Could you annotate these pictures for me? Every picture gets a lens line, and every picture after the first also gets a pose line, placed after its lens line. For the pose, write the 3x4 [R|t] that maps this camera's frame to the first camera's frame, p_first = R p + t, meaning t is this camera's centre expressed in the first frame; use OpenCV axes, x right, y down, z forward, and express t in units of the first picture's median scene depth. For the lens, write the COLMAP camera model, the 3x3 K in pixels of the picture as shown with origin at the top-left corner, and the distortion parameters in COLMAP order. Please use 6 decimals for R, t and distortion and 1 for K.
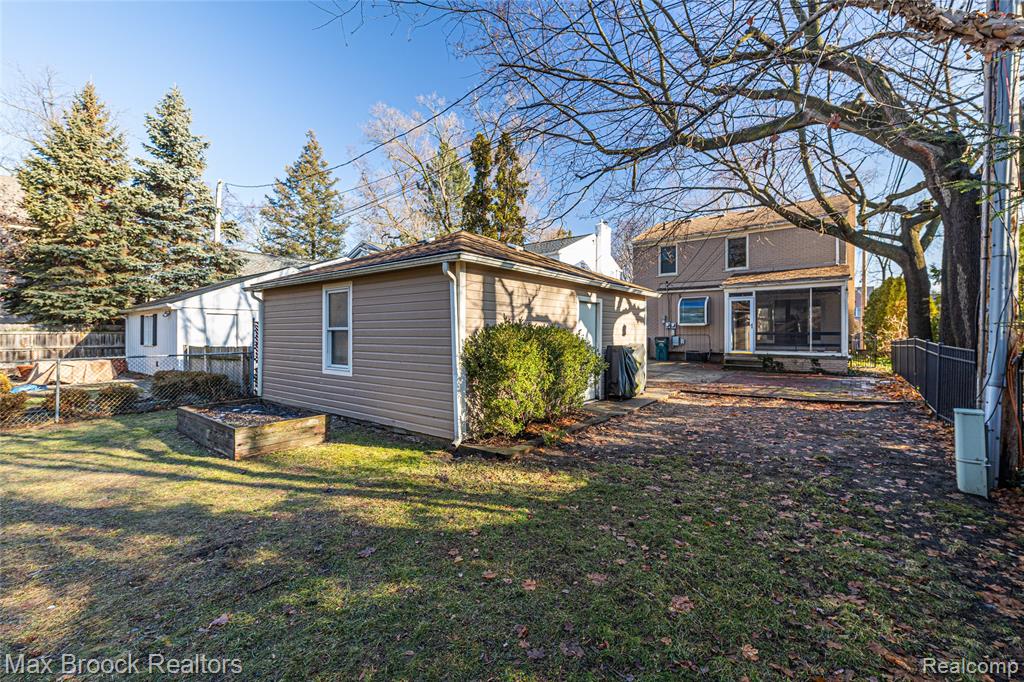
lens RADIAL K [[416.2, 0, 517.1], [0, 416.2, 328.9], [0, 0, 1]] dist [0.000050, -0.000034]
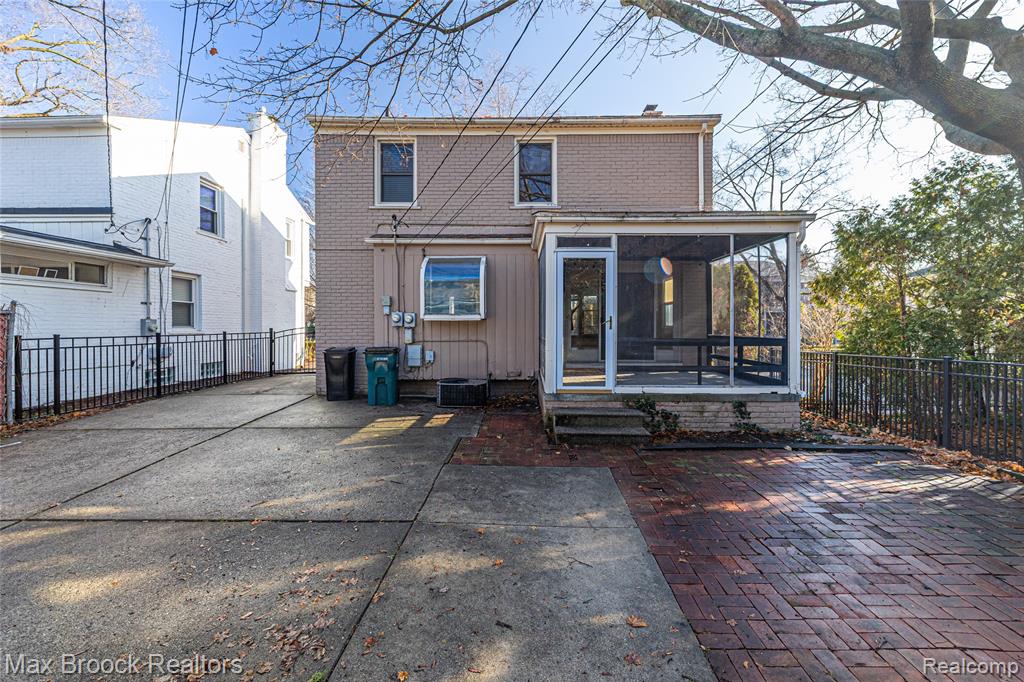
lens RADIAL K [[416.2, 0, 517.1], [0, 416.2, 328.9], [0, 0, 1]] dist [0.000050, -0.000034]
pose [[0.797018, -0.004732, 0.603937, 0.265264], [-0.005017, 0.999883, 0.014455, -0.007062], [-0.603935, -0.014551, 0.796901, 0.765062]]
